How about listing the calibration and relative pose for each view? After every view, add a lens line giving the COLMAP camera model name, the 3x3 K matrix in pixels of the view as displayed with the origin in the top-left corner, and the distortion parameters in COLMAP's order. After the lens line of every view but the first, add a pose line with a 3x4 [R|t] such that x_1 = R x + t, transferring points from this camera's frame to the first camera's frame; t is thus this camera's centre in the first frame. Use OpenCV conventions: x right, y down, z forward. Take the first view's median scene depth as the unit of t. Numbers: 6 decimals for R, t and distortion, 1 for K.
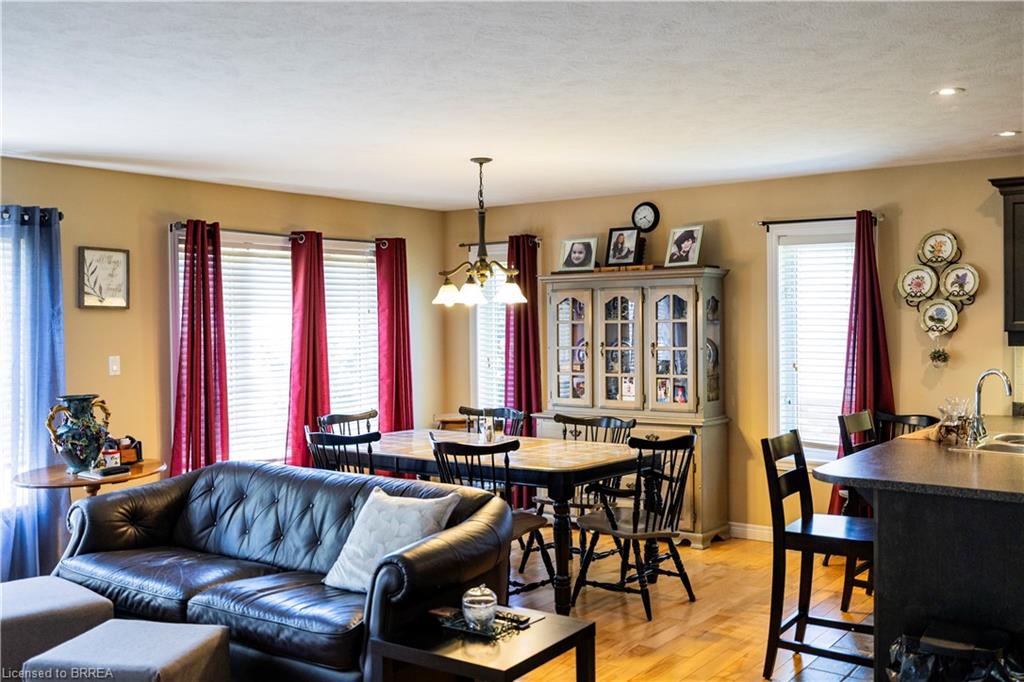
lens RADIAL K [[998.8, 0, 512.0], [0, 998.8, 341.0], [0, 0, 1]] dist [-0.003727, -0.003710]
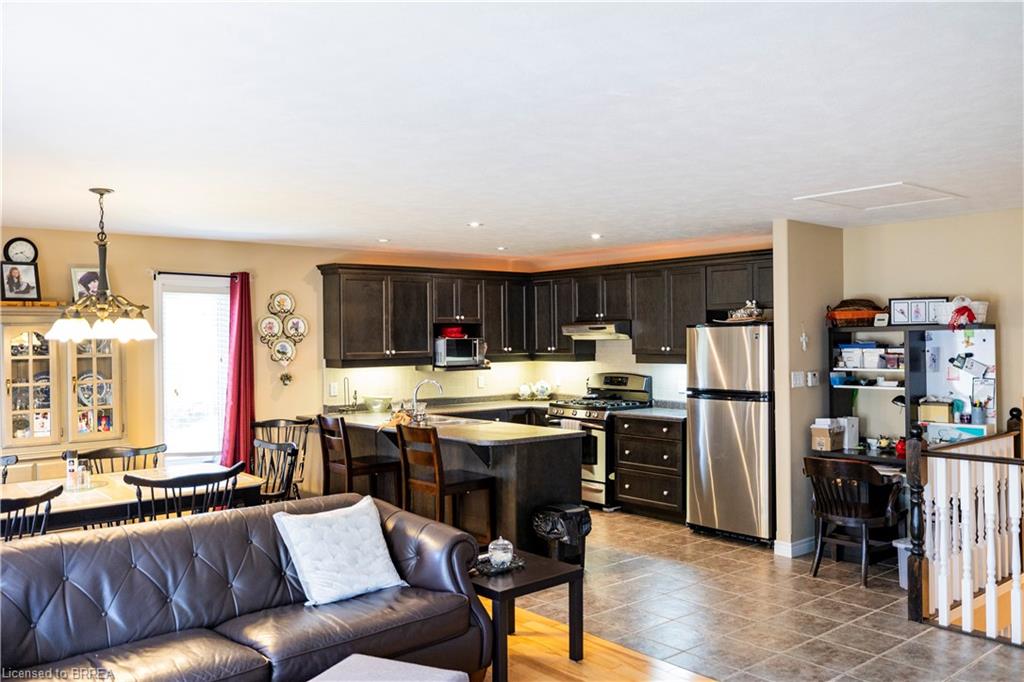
lens RADIAL K [[838.0, 0, 512.0], [0, 838.0, 341.0], [0, 0, 1]] dist [0.005793, 0.001797]
pose [[0.231182, 0.007128, 0.972884, -0.674364], [0.029829, 0.999451, -0.014411, -0.010732], [-0.972453, 0.032351, 0.230843, 0.394184]]
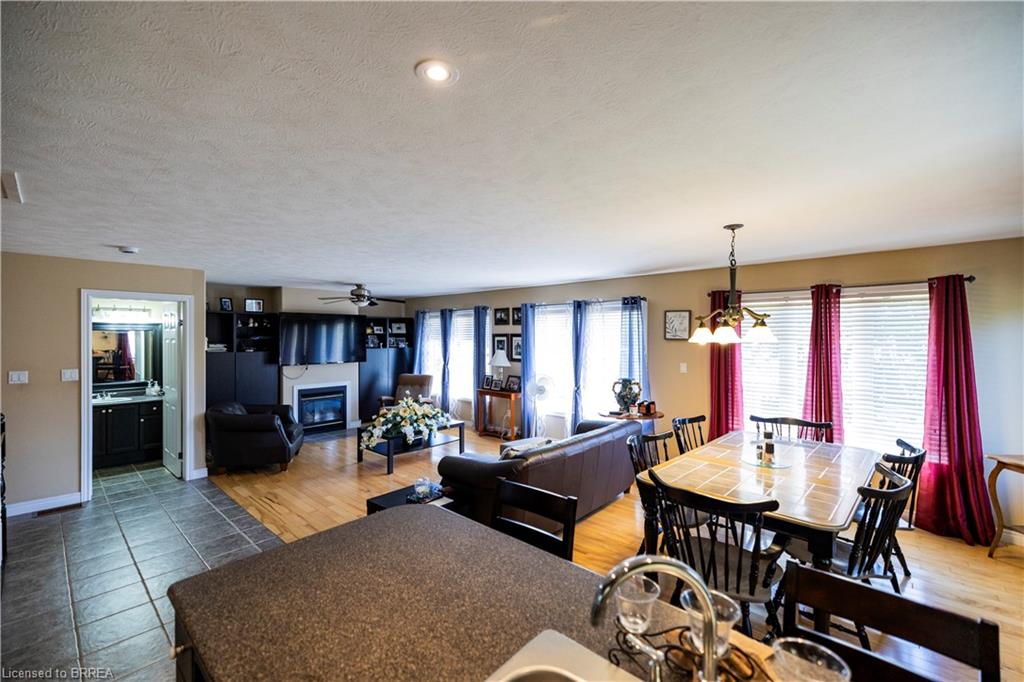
lens RADIAL K [[432.9, 0, 512.0], [0, 432.9, 337.3], [0, 0, 1]] dist [0.002423, 0.000080]
pose [[-0.109457, 0.012112, -0.993918, 0.496532], [-0.021968, 0.999652, 0.014602, -0.041619], [0.993749, 0.023433, -0.109153, 0.726465]]
